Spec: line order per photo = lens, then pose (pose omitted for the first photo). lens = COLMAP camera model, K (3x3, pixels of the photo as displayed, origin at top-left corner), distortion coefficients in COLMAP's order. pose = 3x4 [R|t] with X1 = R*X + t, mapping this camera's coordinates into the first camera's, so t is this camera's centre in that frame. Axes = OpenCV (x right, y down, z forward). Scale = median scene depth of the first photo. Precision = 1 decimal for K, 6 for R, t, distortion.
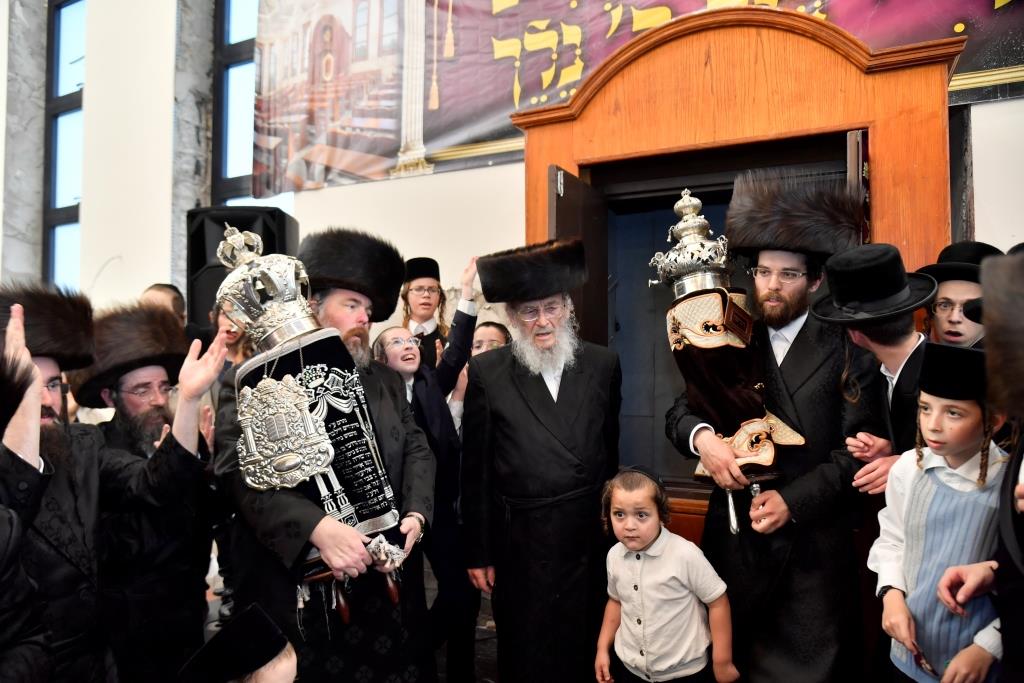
lens RADIAL K [[704.7, 0, 494.7], [0, 704.7, 341.2], [0, 0, 1]] dist [-0.030494, 0.001052]
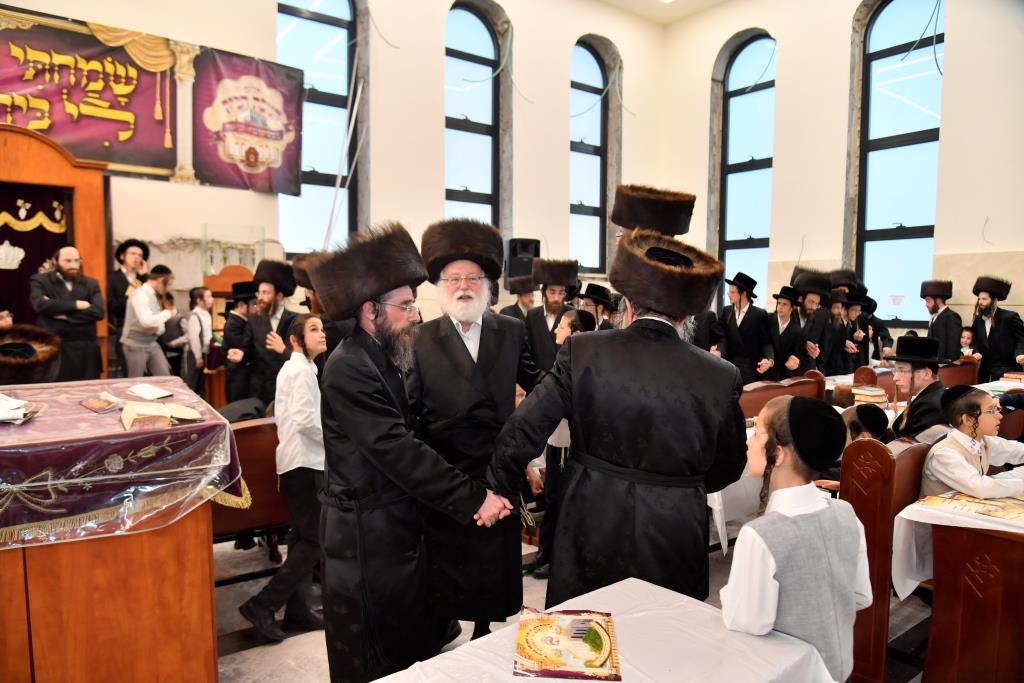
lens RADIAL K [[682.9, 0, 493.7], [0, 682.9, 349.0], [0, 0, 1]] dist [-0.041406, 0.007258]
pose [[0.440255, -0.066497, 0.895407, -0.652324], [-0.036341, 0.995117, 0.091770, 0.012634], [-0.897137, -0.072942, 0.435689, -0.954129]]
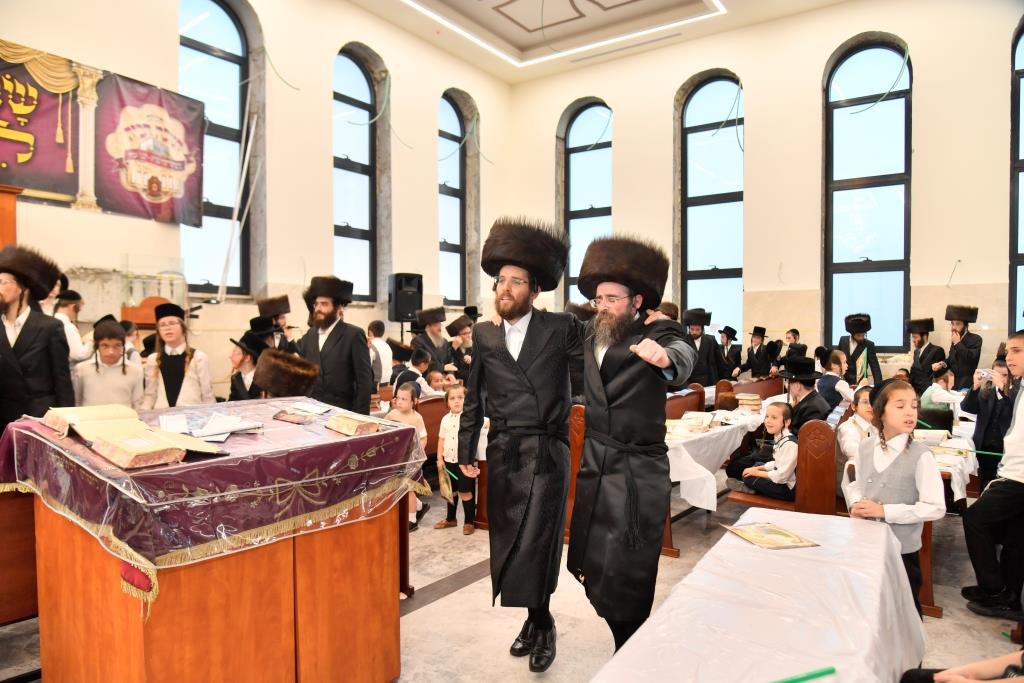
lens RADIAL K [[682.9, 0, 493.7], [0, 682.9, 349.0], [0, 0, 1]] dist [-0.041406, 0.007258]
pose [[0.150136, -0.029322, 0.988230, -0.921122], [-0.034091, 0.998812, 0.034815, 0.026683], [-0.988077, -0.038917, 0.148958, -0.696721]]
